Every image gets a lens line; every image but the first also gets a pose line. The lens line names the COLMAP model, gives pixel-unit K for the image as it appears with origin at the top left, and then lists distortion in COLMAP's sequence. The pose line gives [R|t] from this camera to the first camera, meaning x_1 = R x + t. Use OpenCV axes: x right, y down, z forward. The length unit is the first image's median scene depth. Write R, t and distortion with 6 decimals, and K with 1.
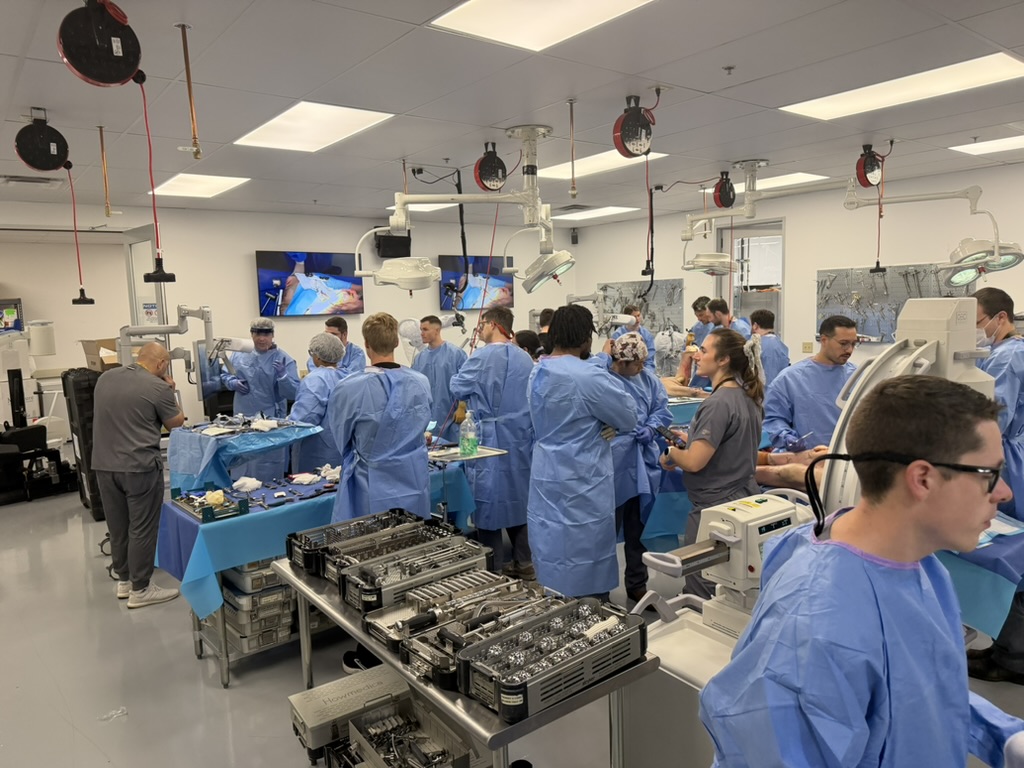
lens RADIAL K [[716.2, 0, 521.5], [0, 716.2, 384.3], [0, 0, 1]] dist [0.024918, -0.040874]
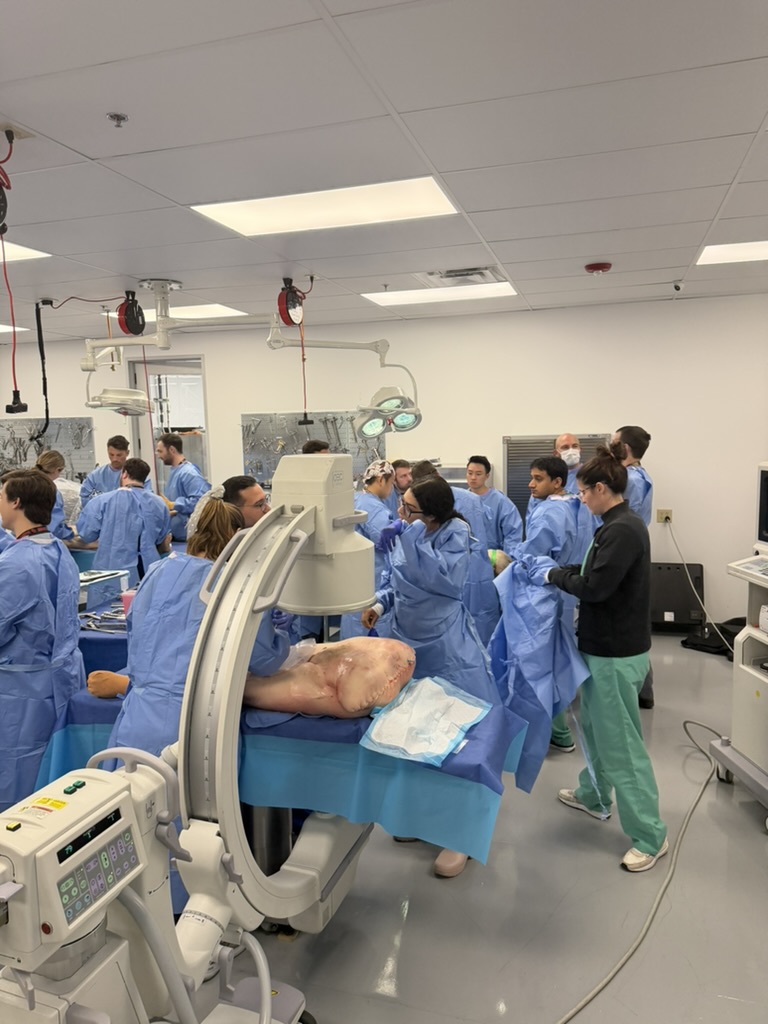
lens RADIAL K [[716.2, 0, 396.1], [0, 716.2, 534.2], [0, 0, 1]] dist [0.024918, -0.040874]
pose [[0.822096, -0.060292, 0.566148, 0.044164], [0.053038, 0.998163, 0.029283, -0.021151], [-0.566874, 0.005954, 0.823783, 0.130928]]
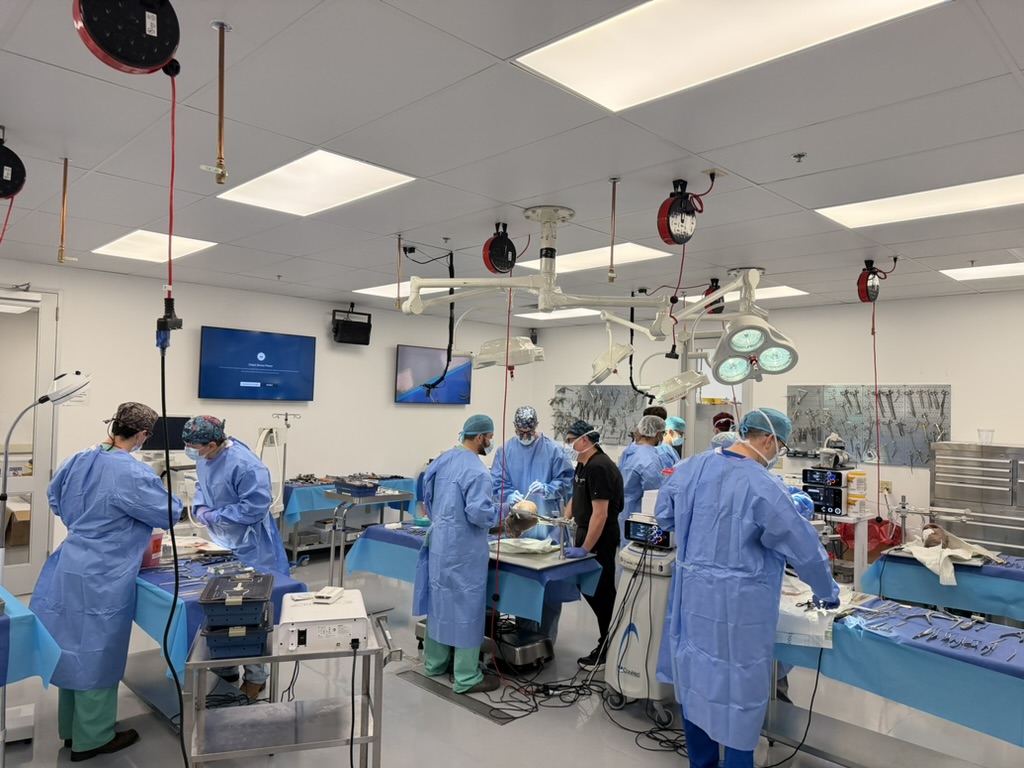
lens RADIAL K [[716.2, 0, 520.1], [0, 716.2, 387.6], [0, 0, 1]] dist [0.024918, -0.040874]
pose [[0.992828, 0.062682, 0.101806, -0.068465], [-0.048018, 0.988904, -0.140584, 0.002652], [-0.109489, 0.134687, 0.984821, 0.075310]]
